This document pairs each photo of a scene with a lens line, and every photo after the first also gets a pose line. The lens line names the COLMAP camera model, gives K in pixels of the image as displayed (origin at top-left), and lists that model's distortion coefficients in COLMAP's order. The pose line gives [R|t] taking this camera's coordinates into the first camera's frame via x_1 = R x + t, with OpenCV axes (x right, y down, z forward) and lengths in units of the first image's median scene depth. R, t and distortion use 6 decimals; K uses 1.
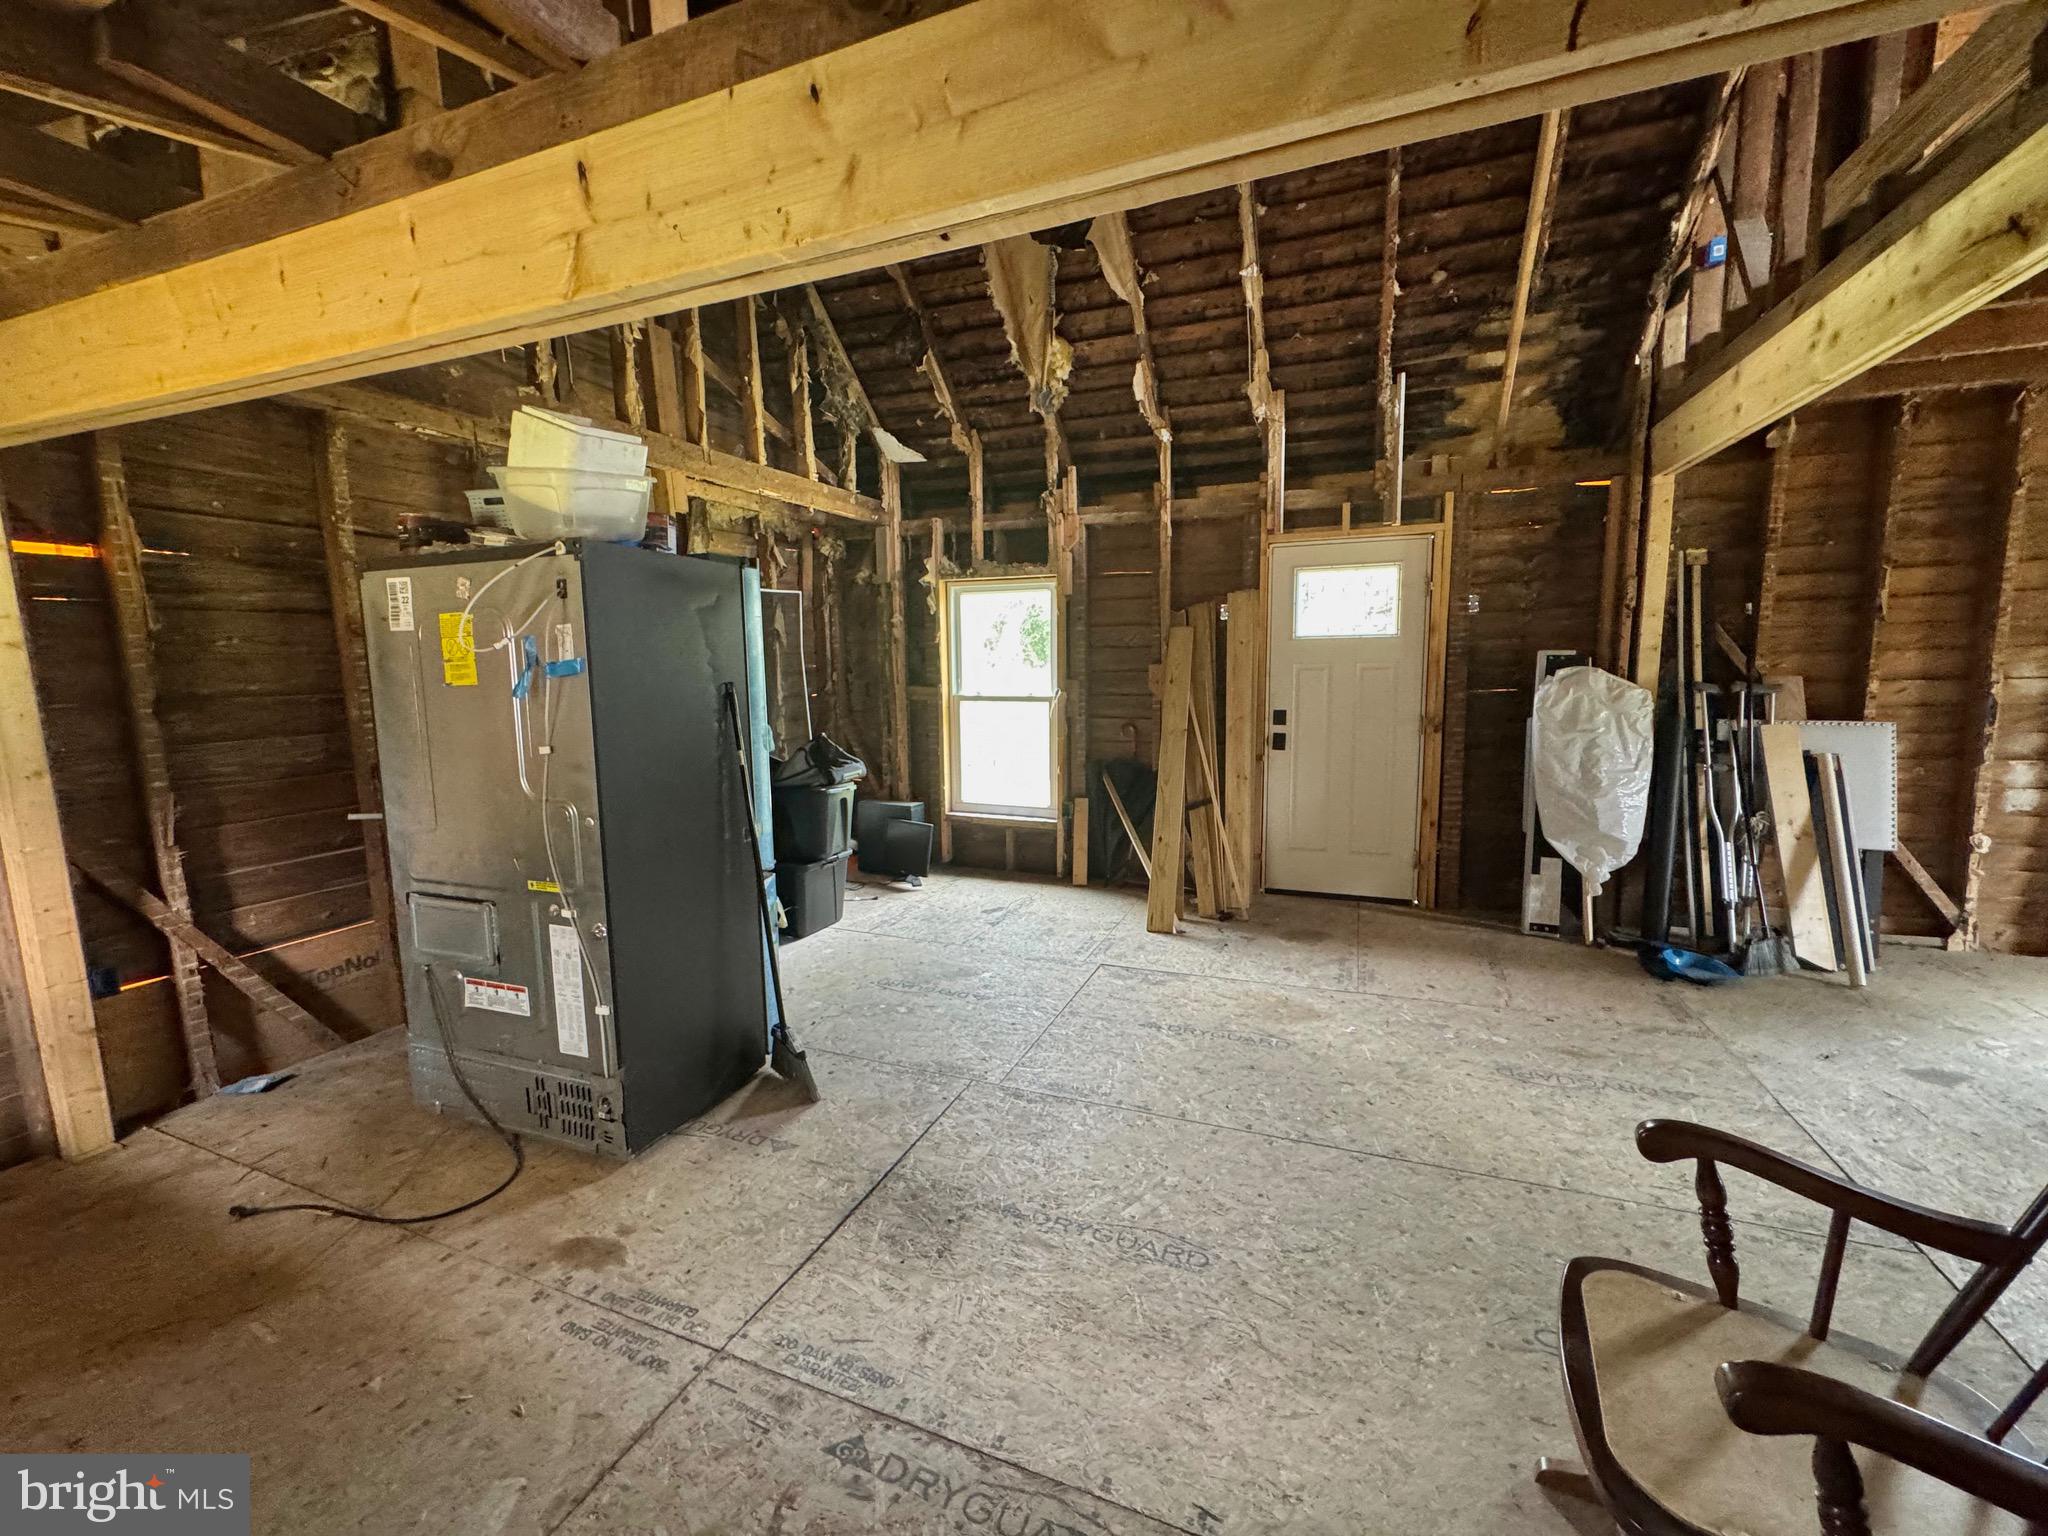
lens RADIAL K [[820.2, 0, 1027.5], [0, 820.2, 767.6], [0, 0, 1]] dist [0.001113, 0.000275]
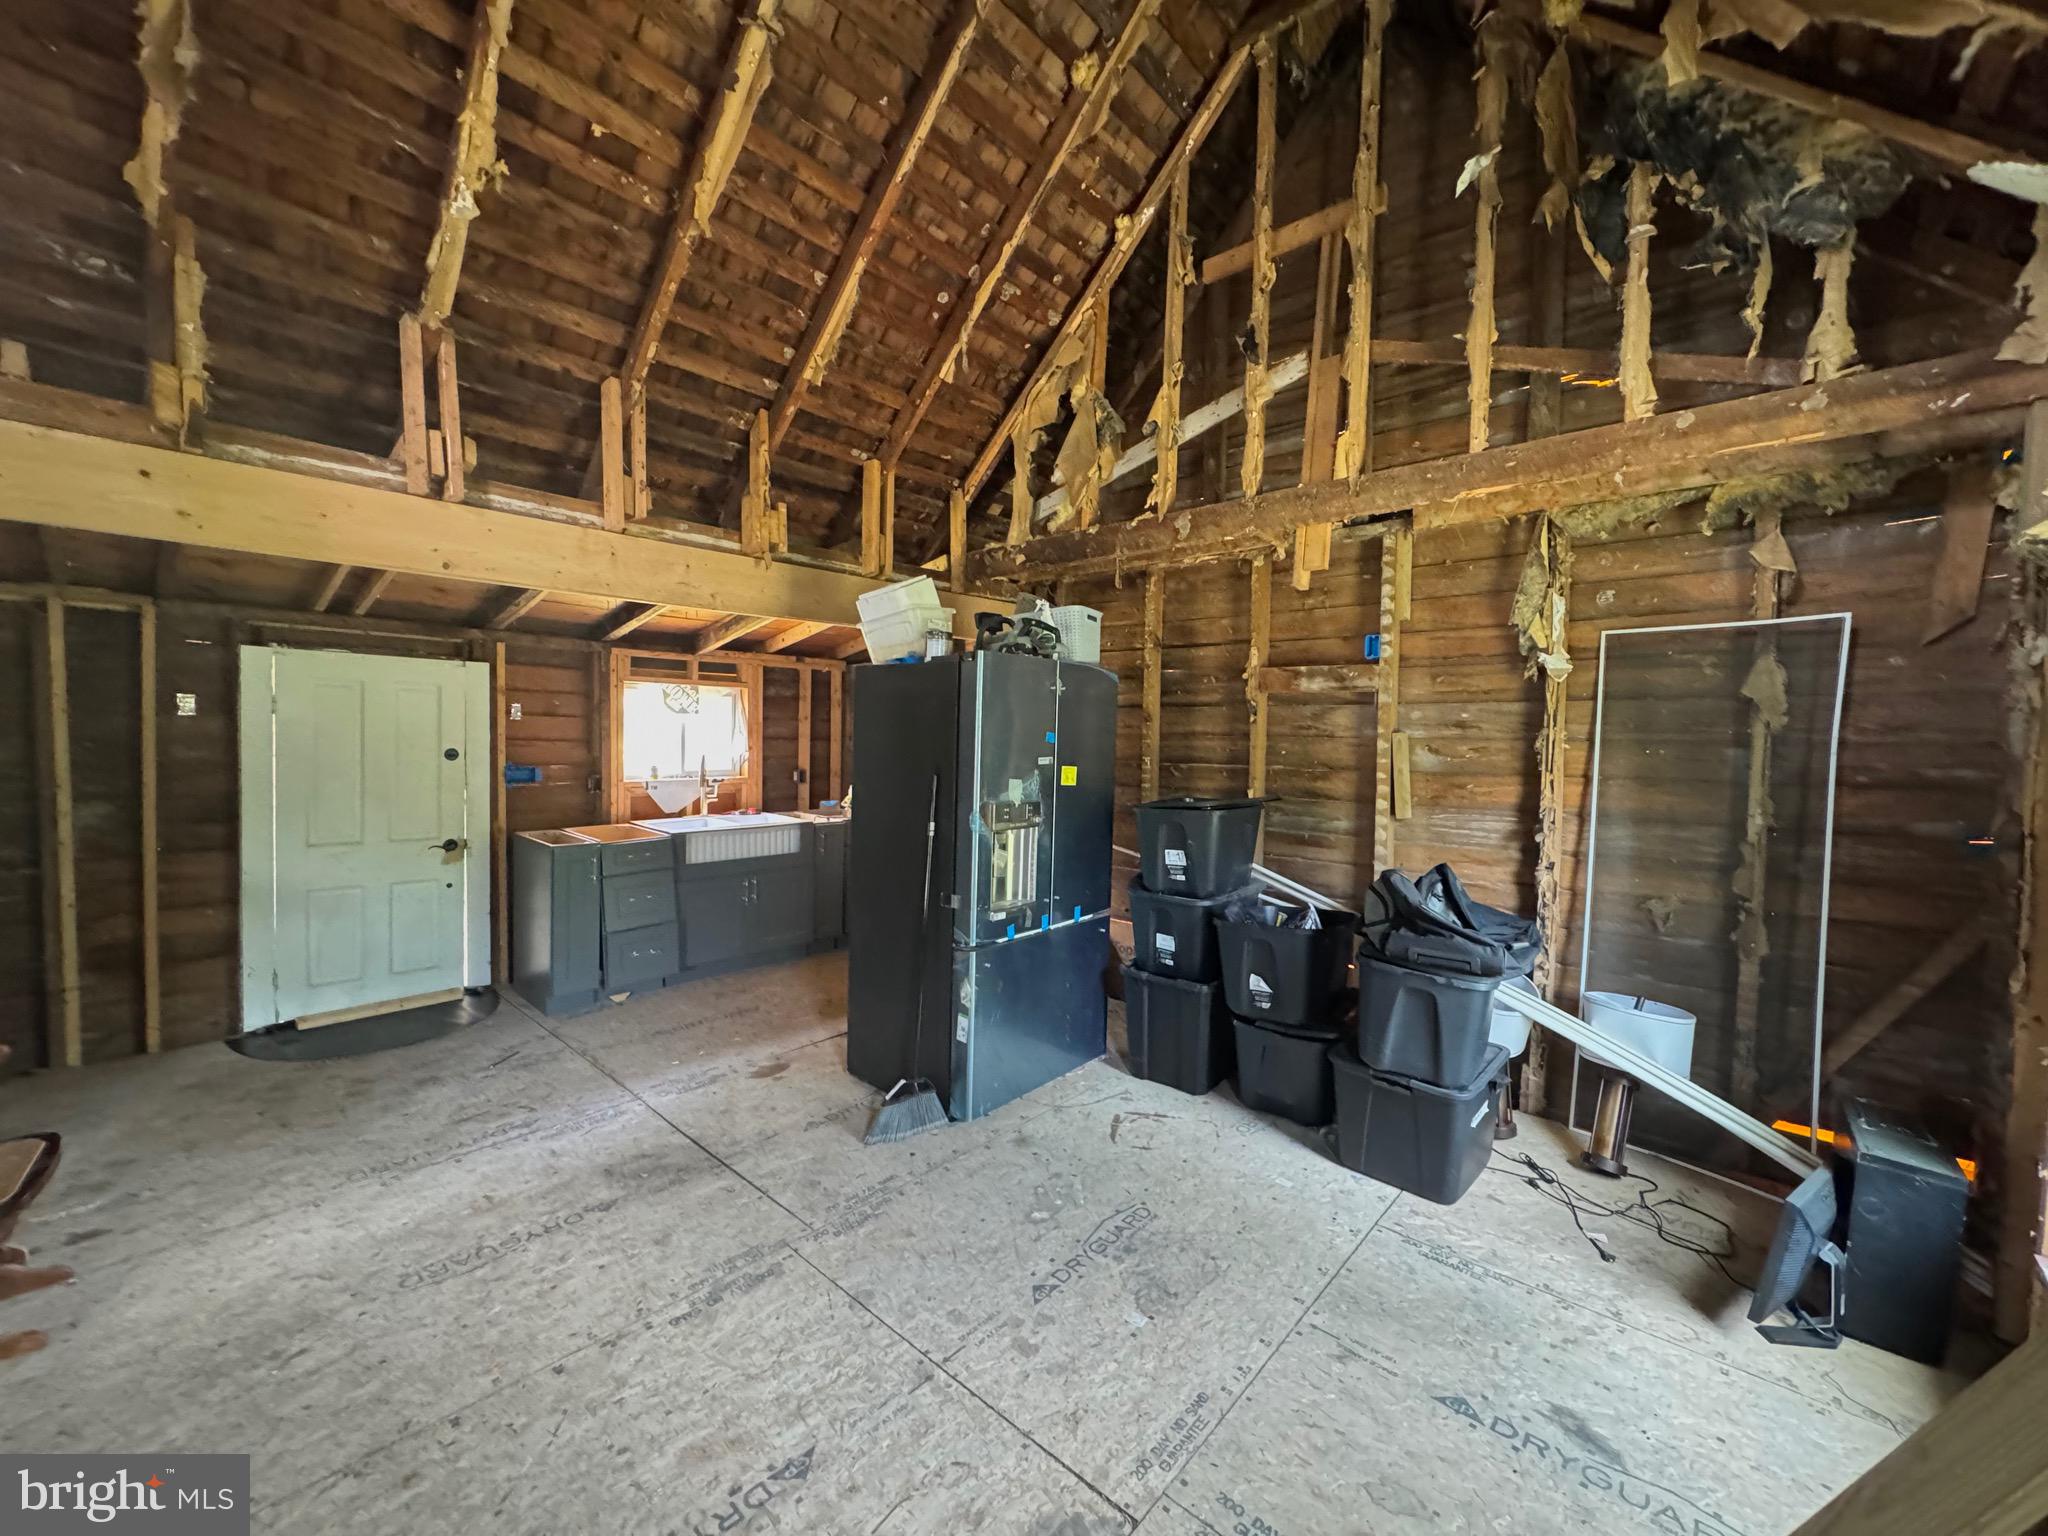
lens RADIAL K [[820.2, 0, 1015.8], [0, 820.2, 769.4], [0, 0, 1]] dist [0.001113, 0.000275]
pose [[-0.351517, 0.050500, -0.934818, 0.563172], [-0.131219, 0.986029, 0.102608, -0.190280], [0.926940, 0.158734, -0.339979, 1.231922]]
